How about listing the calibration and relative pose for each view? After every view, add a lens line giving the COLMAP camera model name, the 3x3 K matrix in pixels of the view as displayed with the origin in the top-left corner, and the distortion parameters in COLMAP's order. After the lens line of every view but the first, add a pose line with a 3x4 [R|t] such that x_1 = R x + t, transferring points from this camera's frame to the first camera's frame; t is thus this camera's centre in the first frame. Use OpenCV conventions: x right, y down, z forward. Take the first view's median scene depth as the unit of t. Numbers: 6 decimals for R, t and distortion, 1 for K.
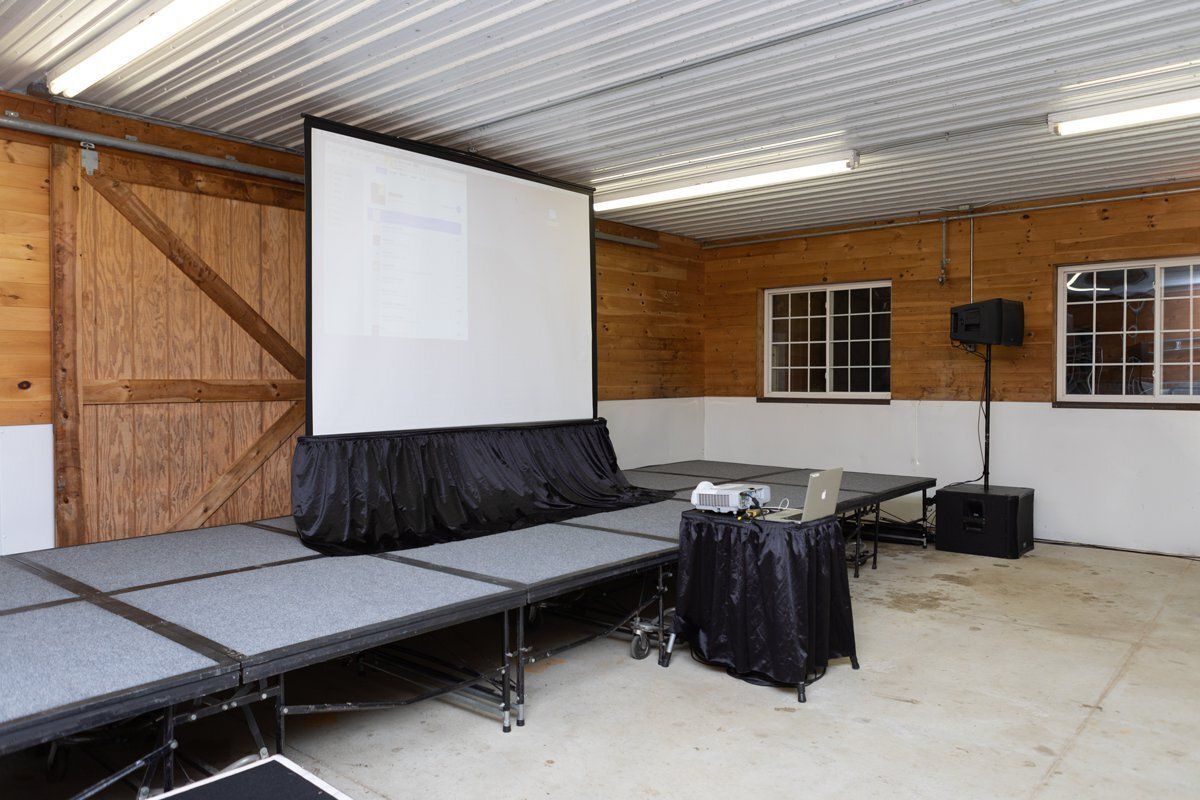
lens RADIAL K [[861.9, 0, 599.3], [0, 861.9, 396.1], [0, 0, 1]] dist [-0.006027, -0.001984]
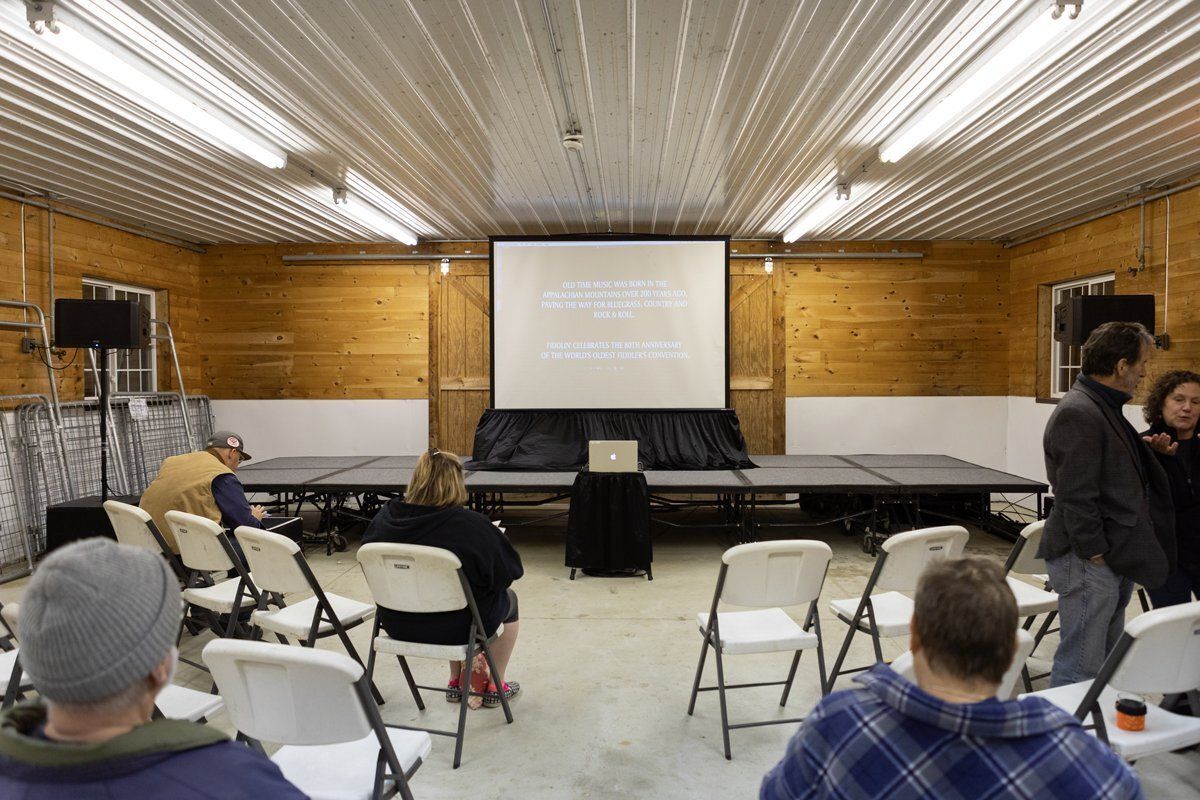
lens RADIAL K [[861.9, 0, 601.0], [0, 861.9, 398.5], [0, 0, 1]] dist [-0.006027, -0.001984]
pose [[0.633283, 0.025713, -0.773493, 0.669174], [-0.017074, 0.999669, 0.019253, -0.008301], [0.773732, 0.001014, 0.633512, 0.005422]]
